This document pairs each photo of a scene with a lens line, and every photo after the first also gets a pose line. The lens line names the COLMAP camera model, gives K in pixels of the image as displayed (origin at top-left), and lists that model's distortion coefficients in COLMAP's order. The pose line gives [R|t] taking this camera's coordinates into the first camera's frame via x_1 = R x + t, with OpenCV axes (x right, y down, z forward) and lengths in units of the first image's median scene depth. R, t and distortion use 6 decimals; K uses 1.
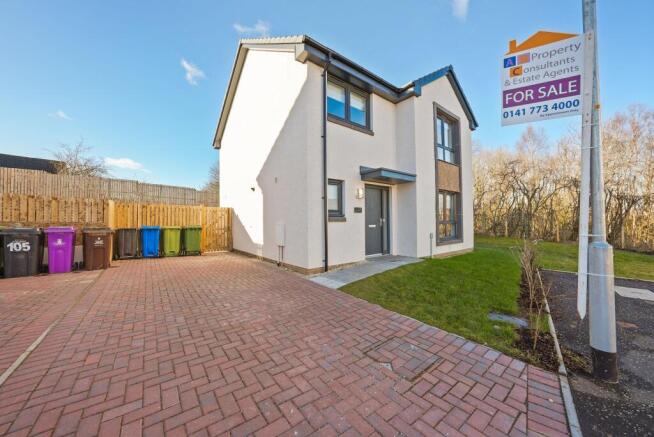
lens RADIAL K [[229.3, 0, 327.5], [0, 229.3, 213.9], [0, 0, 1]] dist [-0.016125, 0.001563]
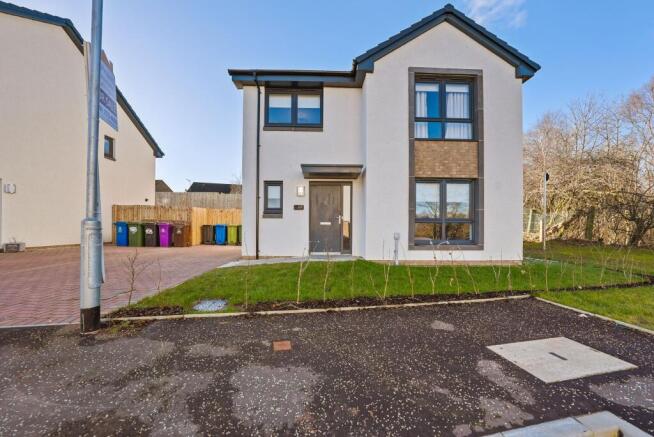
lens RADIAL K [[229.3, 0, 326.7], [0, 229.3, 225.3], [0, 0, 1]] dist [-0.016125, 0.001563]
pose [[0.808304, 0.008655, -0.588702, 0.809147], [0.004108, 0.999785, 0.020339, 0.041062], [0.588751, -0.018859, 0.808094, 0.216009]]
